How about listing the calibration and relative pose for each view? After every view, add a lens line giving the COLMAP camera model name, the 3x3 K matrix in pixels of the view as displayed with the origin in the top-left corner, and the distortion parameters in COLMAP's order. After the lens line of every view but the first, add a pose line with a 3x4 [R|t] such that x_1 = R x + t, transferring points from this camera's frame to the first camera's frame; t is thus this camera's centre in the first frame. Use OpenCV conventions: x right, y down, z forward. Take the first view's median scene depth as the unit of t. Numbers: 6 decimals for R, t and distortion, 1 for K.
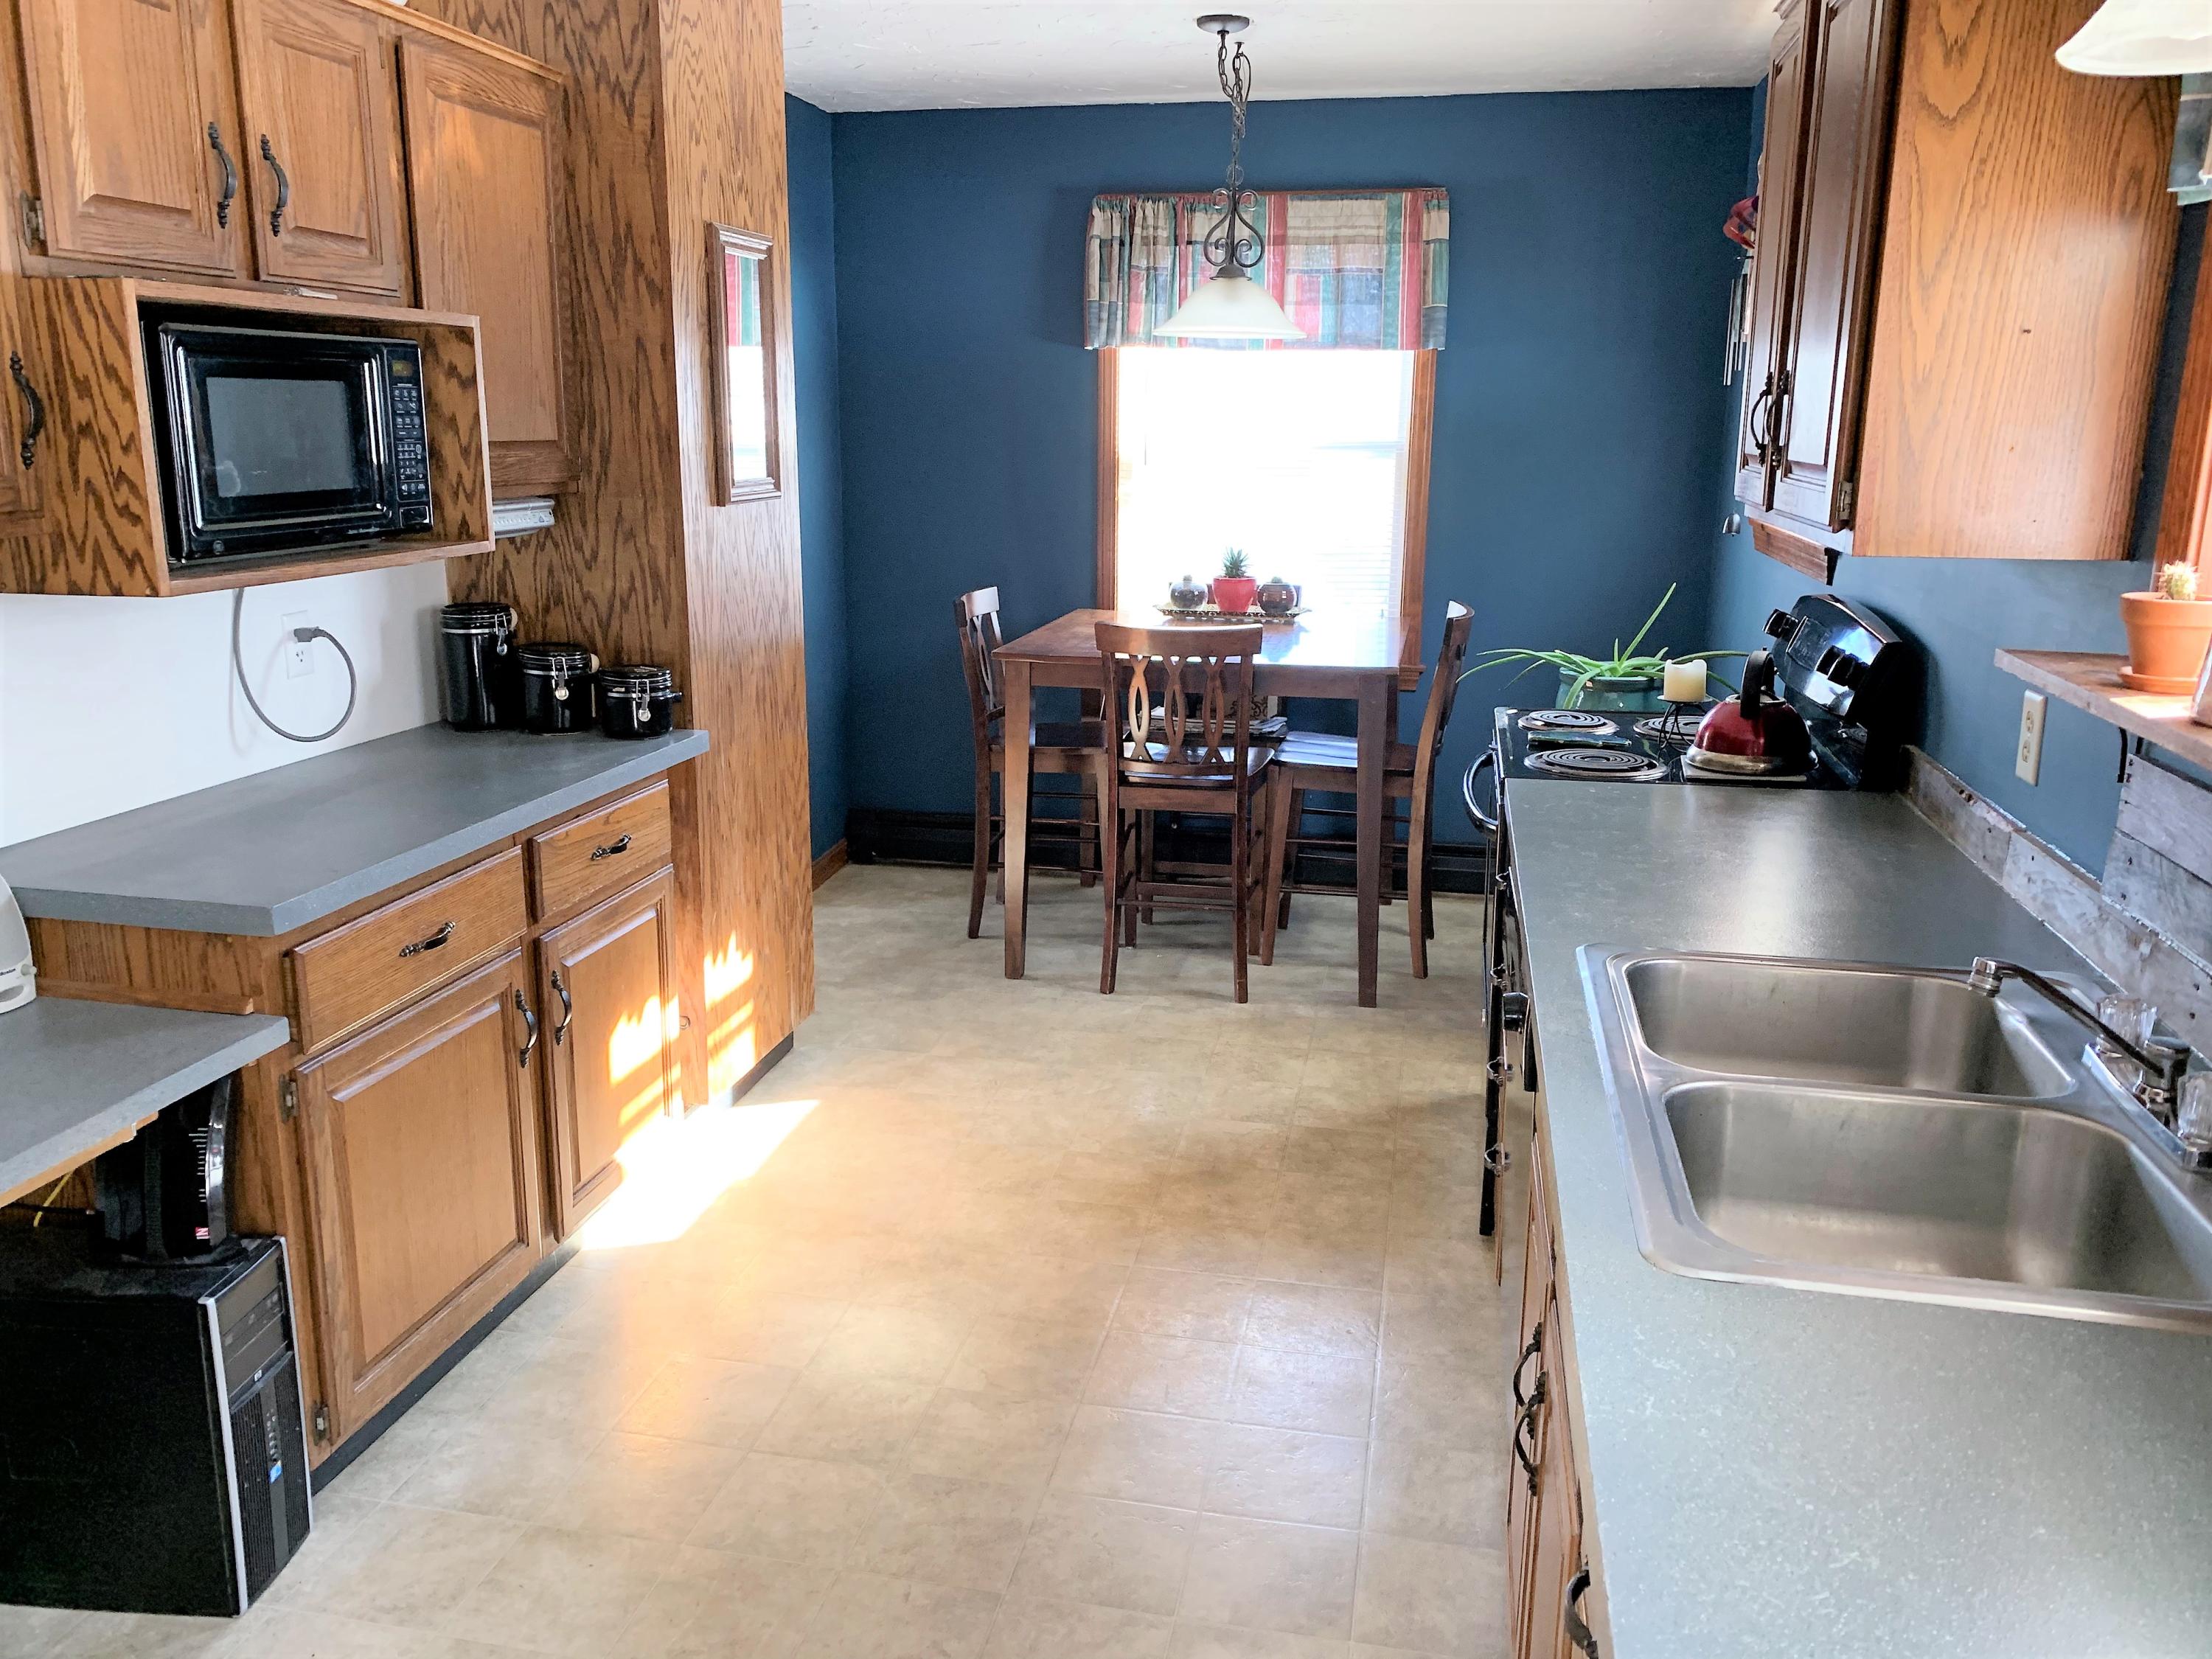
lens RADIAL K [[1717.4, 0, 1106.0], [0, 1717.4, 829.5], [0, 0, 1]] dist [0.115761, -0.123128]
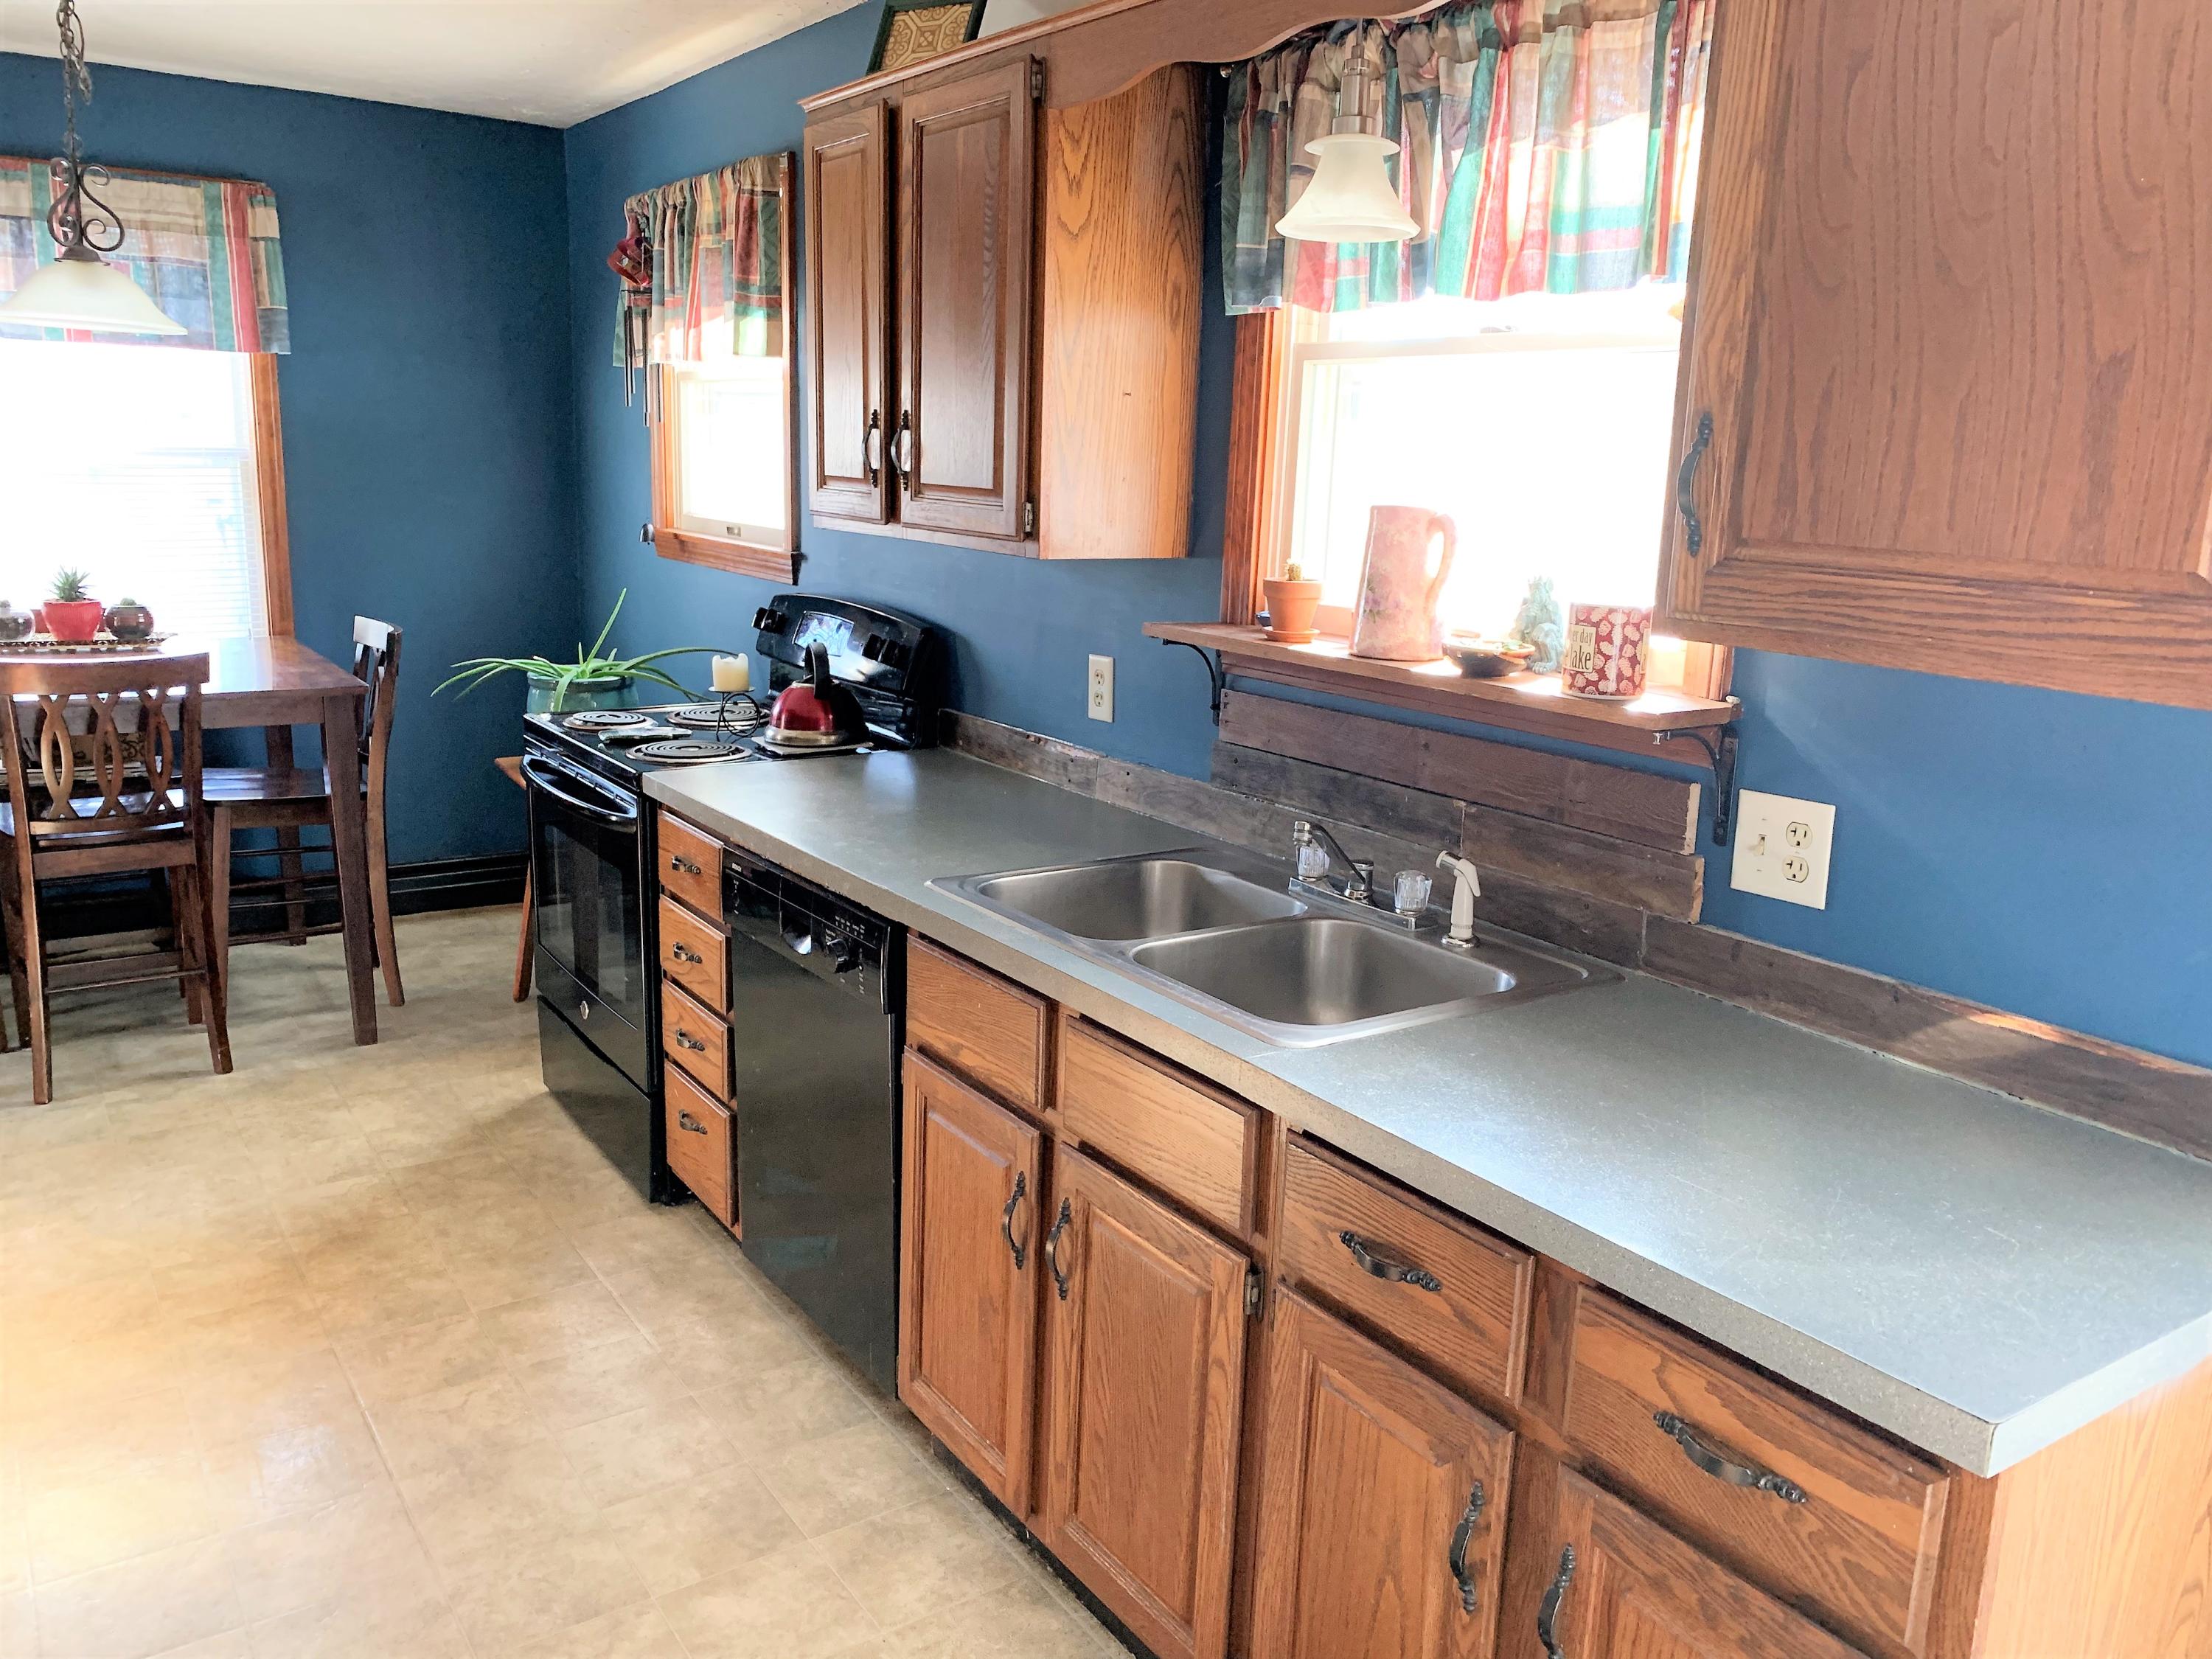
lens RADIAL K [[1717.4, 0, 1106.0], [0, 1717.4, 829.5], [0, 0, 1]] dist [0.115761, -0.123128]
pose [[0.699913, -0.141233, 0.700125, -0.229558], [0.144919, 0.987946, 0.054419, -0.007861], [-0.699371, 0.063373, 0.711943, 0.023963]]
